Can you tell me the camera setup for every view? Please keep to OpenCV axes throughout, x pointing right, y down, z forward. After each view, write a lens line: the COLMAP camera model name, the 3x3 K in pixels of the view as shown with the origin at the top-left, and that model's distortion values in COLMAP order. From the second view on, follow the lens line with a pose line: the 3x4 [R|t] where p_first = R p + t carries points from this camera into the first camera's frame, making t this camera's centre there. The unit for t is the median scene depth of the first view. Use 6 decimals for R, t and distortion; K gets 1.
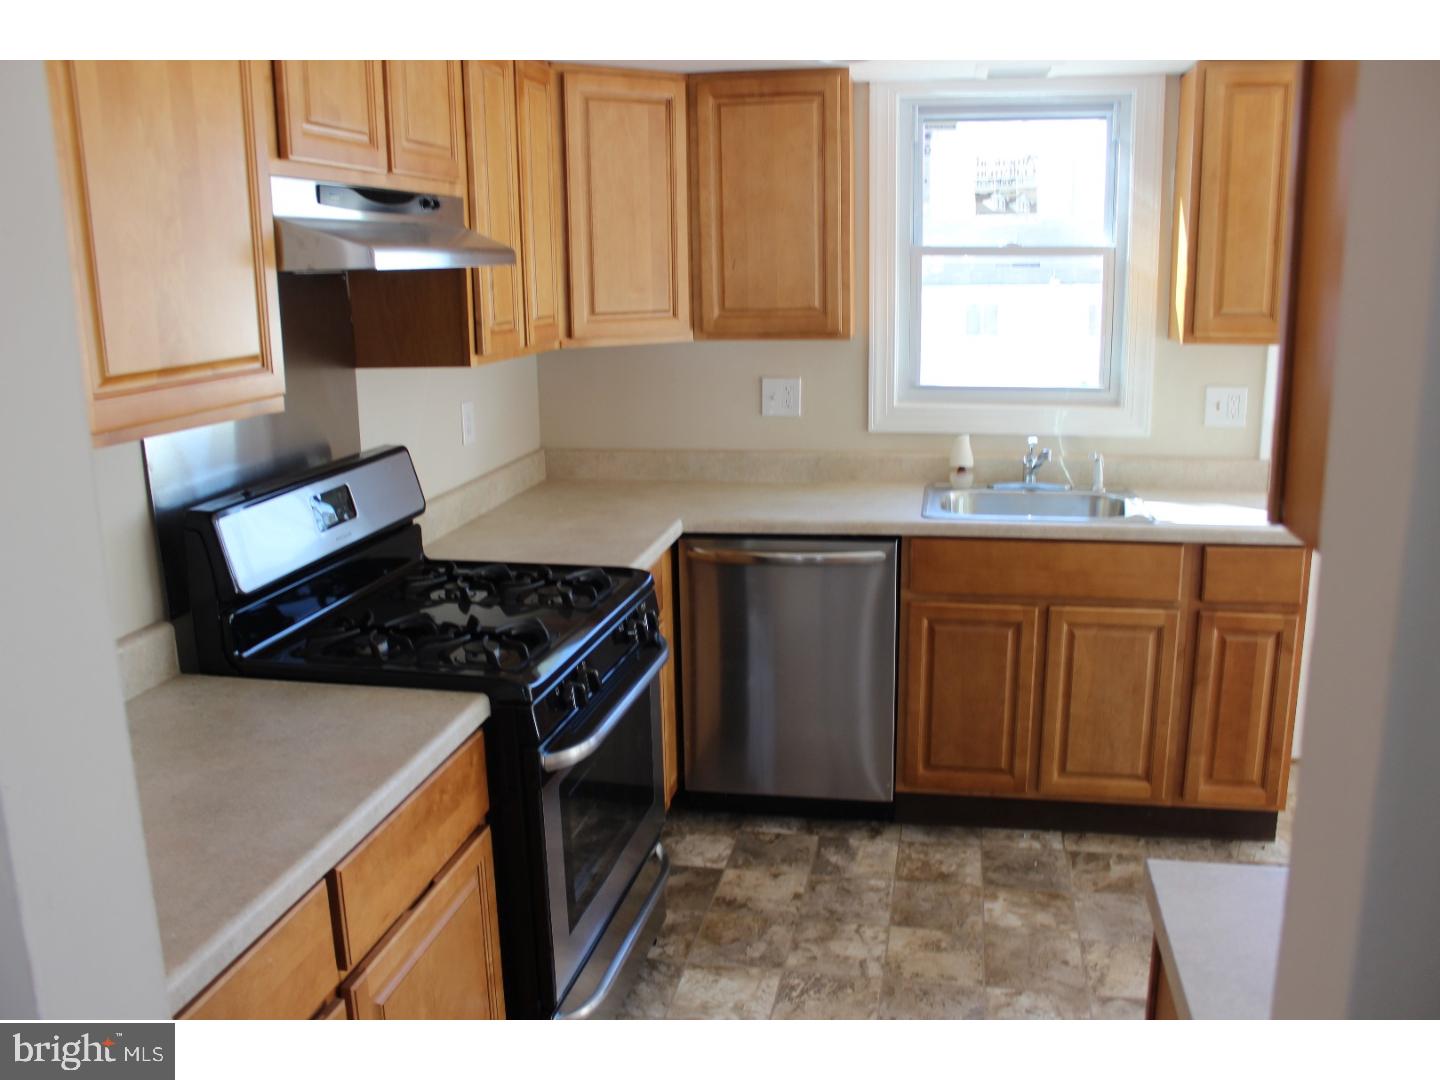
lens RADIAL K [[1171.3, 0, 720.0], [0, 1171.3, 540.0], [0, 0, 1]] dist [-0.163166, 0.136178]
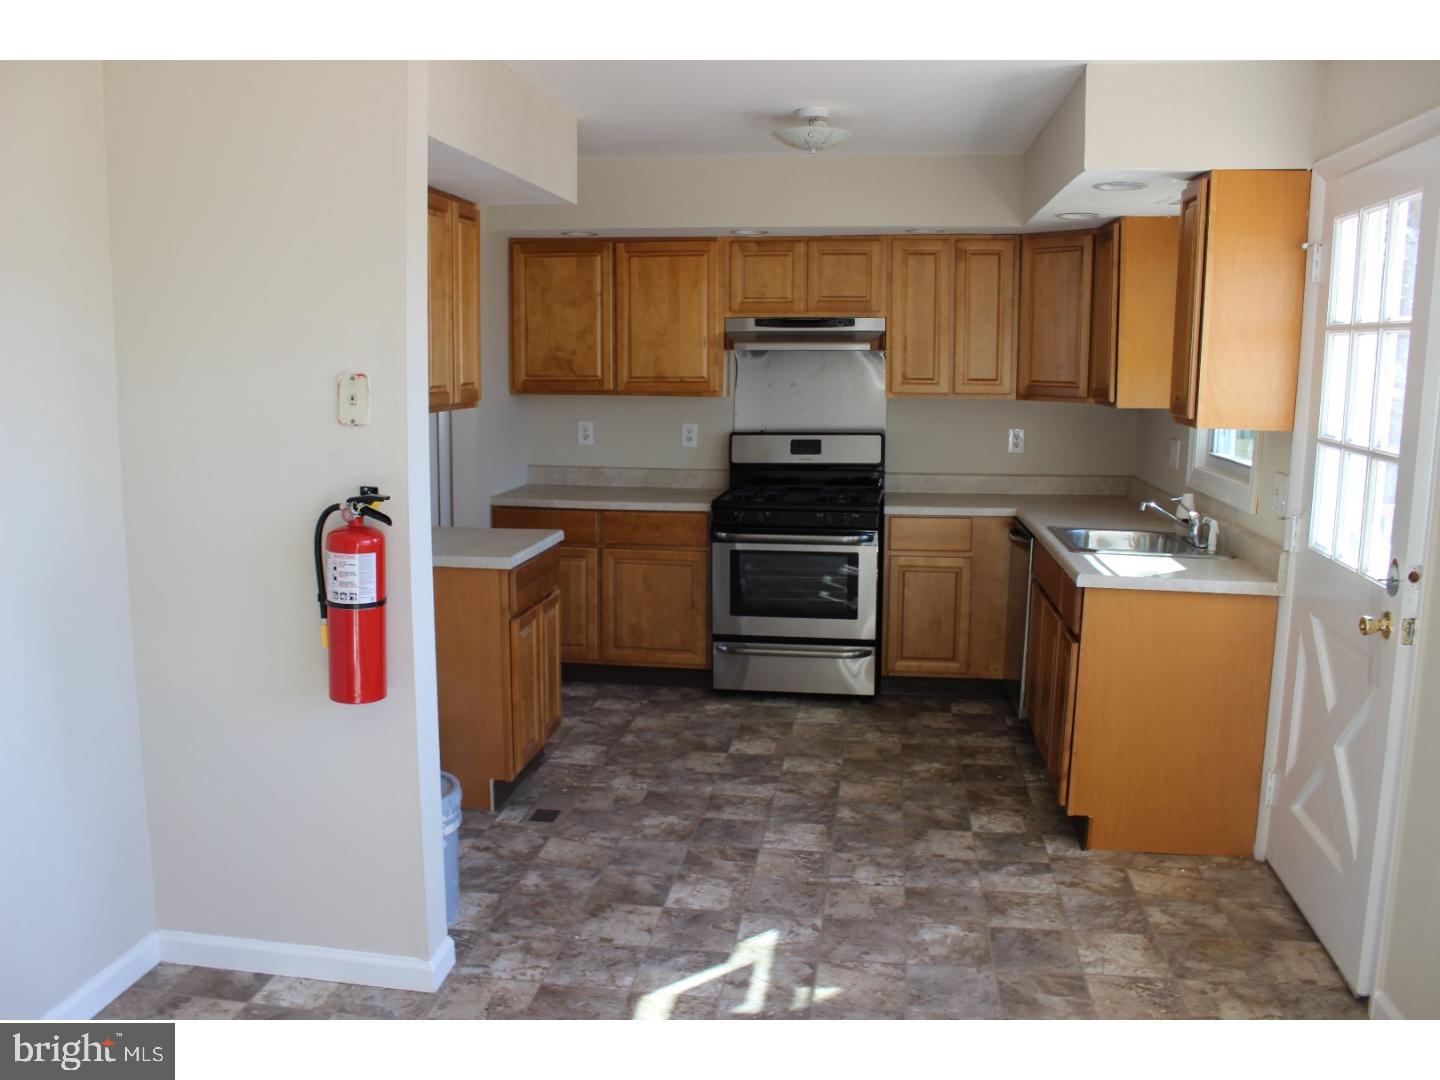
lens RADIAL K [[1171.3, 0, 720.0], [0, 1171.3, 540.0], [0, 0, 1]] dist [-0.163166, 0.136178]
pose [[0.069927, 0.174464, -0.982177, 1.621441], [-0.221441, 0.962737, 0.155245, -0.142019], [0.972663, 0.206639, 0.105955, 0.470184]]
